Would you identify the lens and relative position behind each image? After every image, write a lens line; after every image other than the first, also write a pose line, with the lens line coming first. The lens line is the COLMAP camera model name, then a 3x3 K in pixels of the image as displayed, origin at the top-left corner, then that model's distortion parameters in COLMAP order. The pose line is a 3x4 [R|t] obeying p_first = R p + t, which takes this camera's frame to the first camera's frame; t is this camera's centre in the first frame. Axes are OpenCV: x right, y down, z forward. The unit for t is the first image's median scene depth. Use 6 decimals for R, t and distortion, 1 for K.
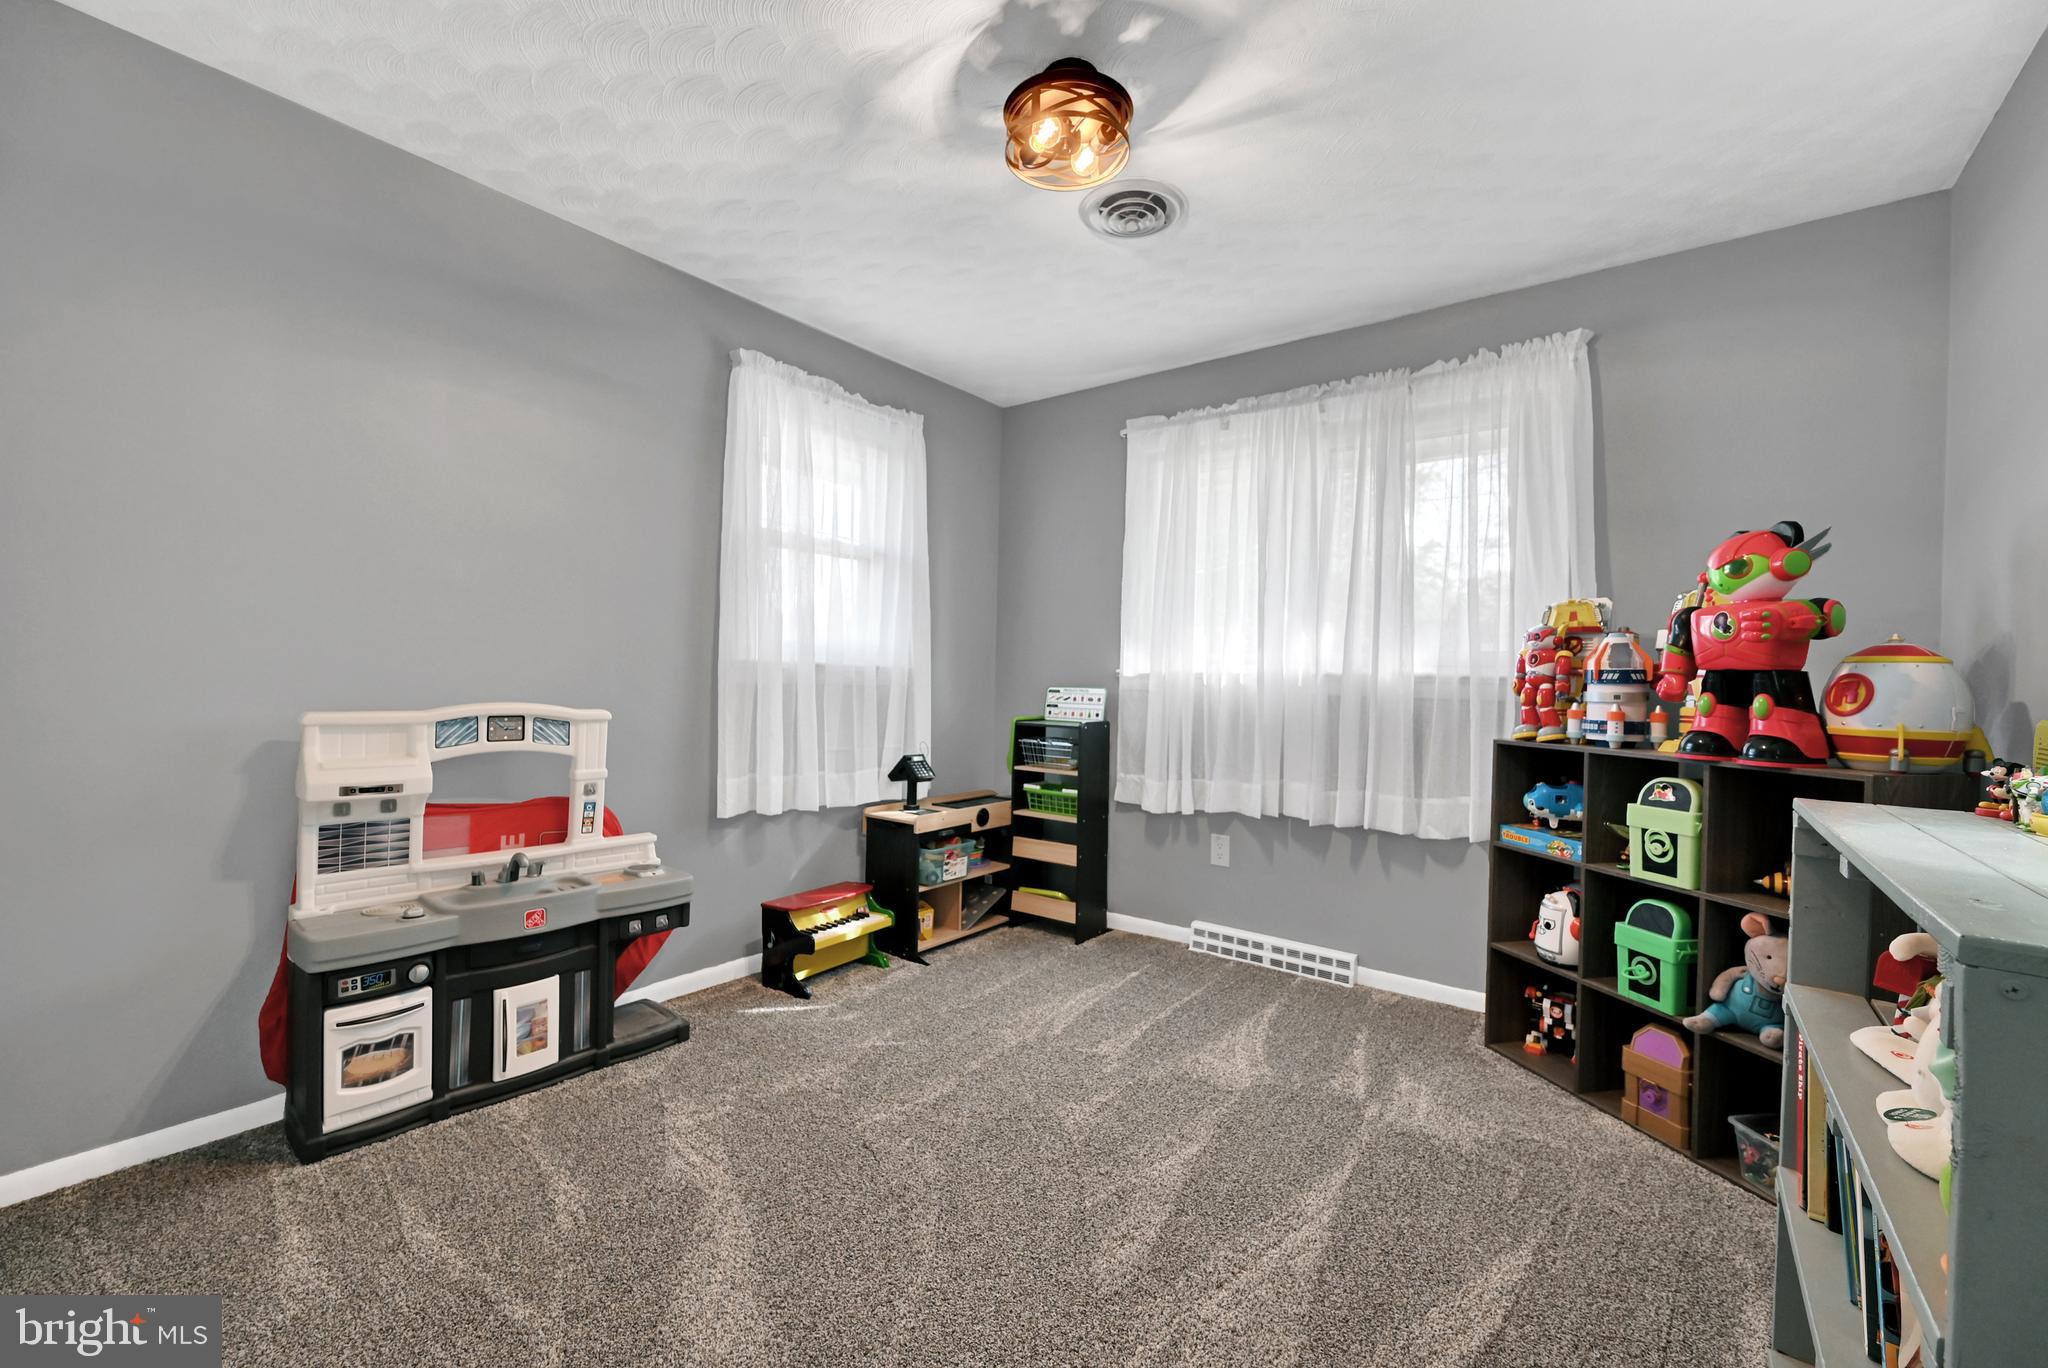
lens RADIAL K [[841.0, 0, 1024.0], [0, 841.0, 684.0], [0, 0, 1]] dist [-0.000954, -0.000082]
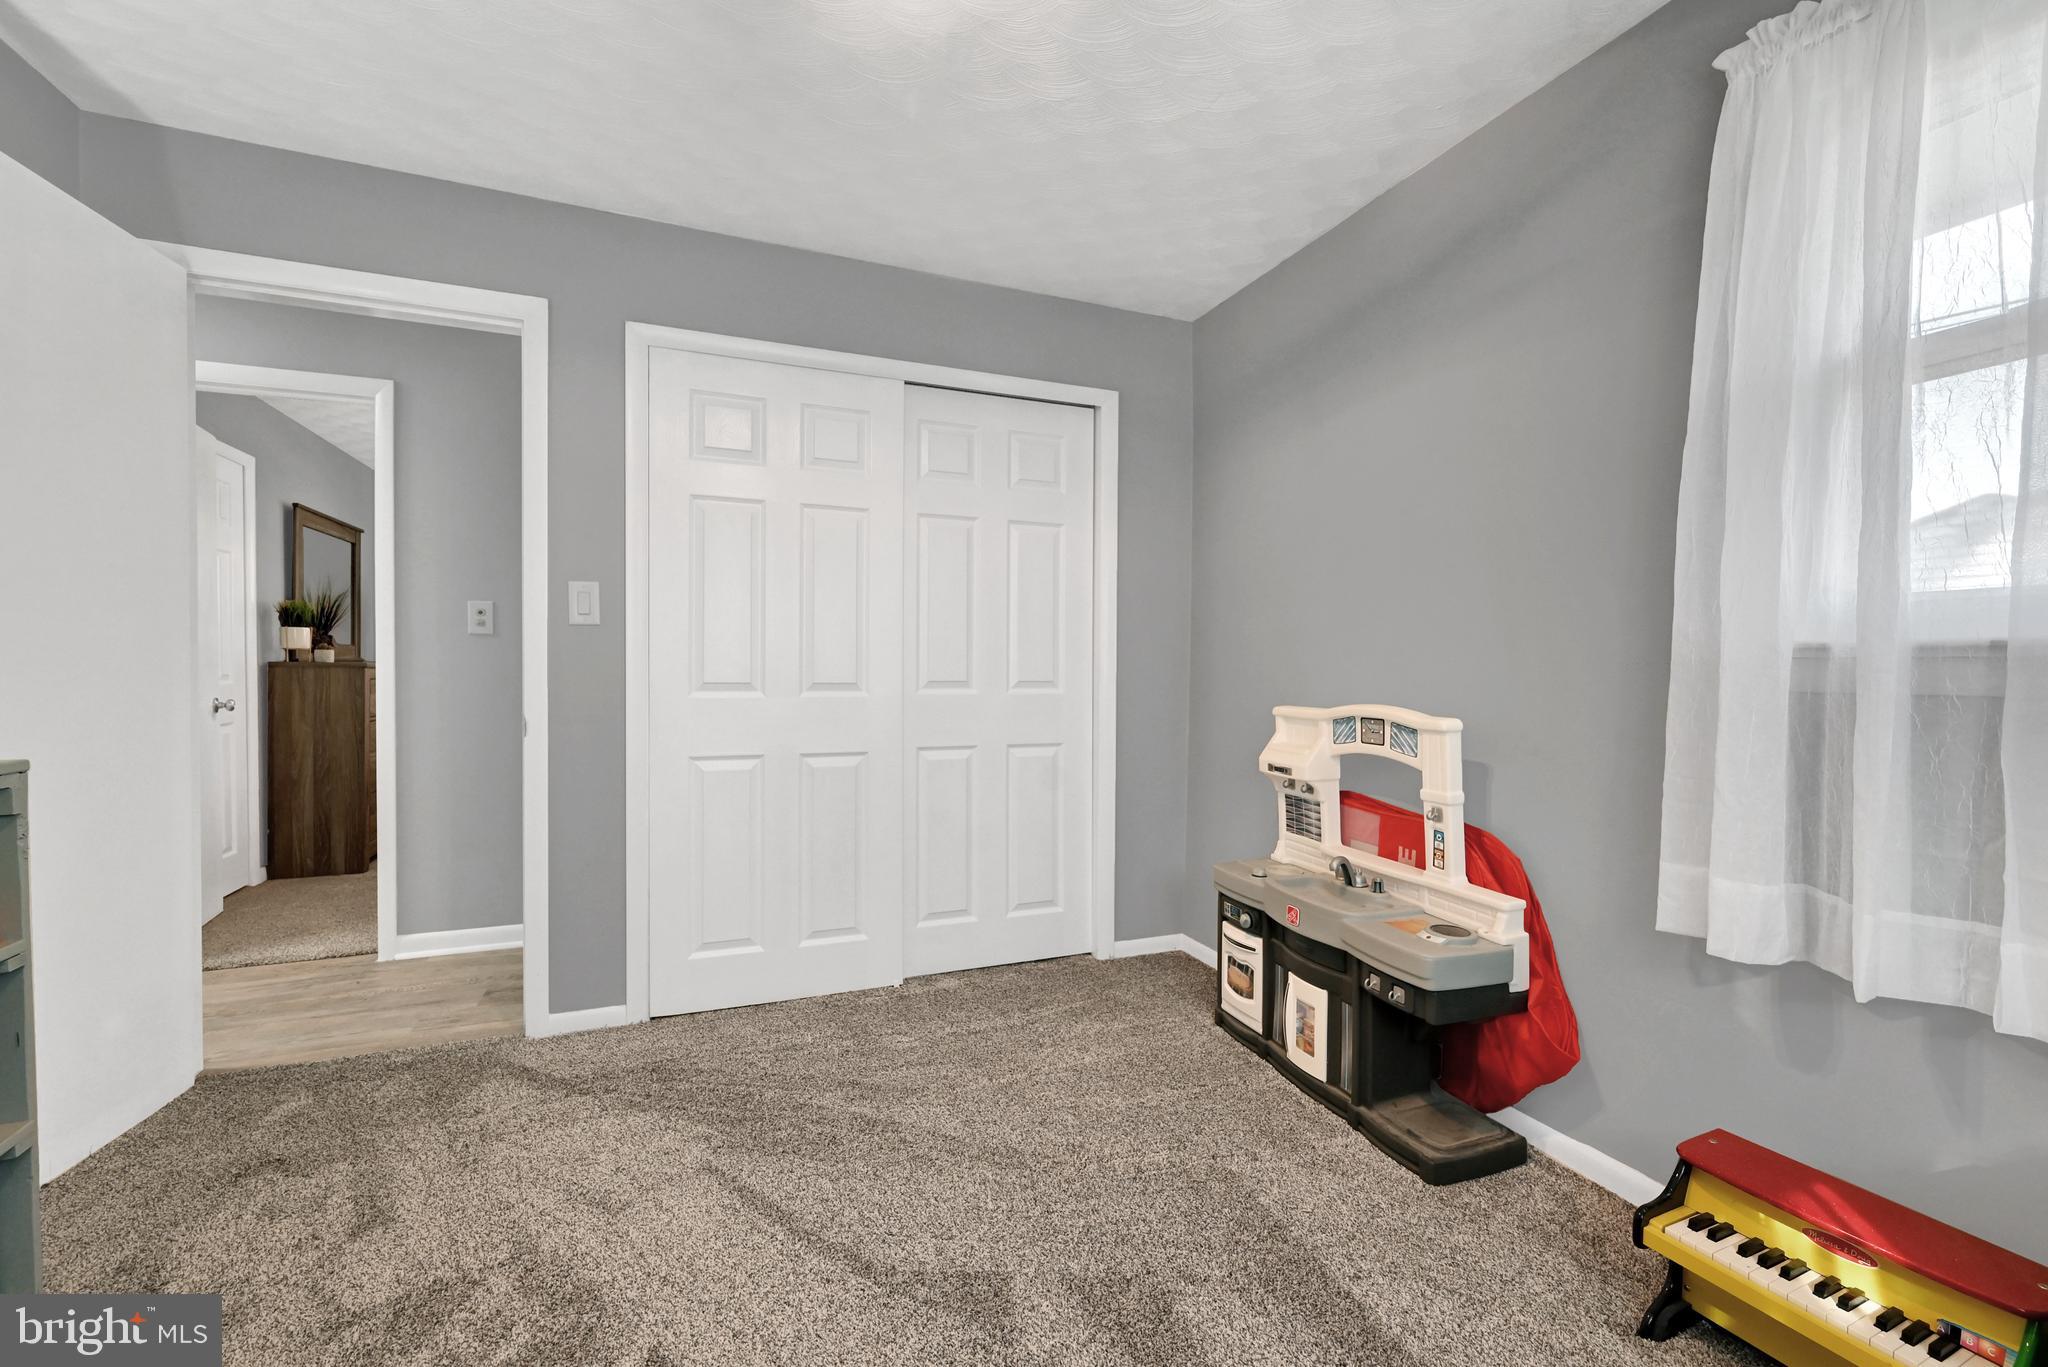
lens RADIAL K [[841.0, 0, 1024.0], [0, 841.0, 683.5], [0, 0, 1]] dist [-0.000954, -0.000082]
pose [[-0.512267, -0.012635, -0.858733, 0.443534], [-0.023500, 0.999724, -0.000691, 0.008311], [0.858505, 0.019826, -0.512422, 1.197922]]
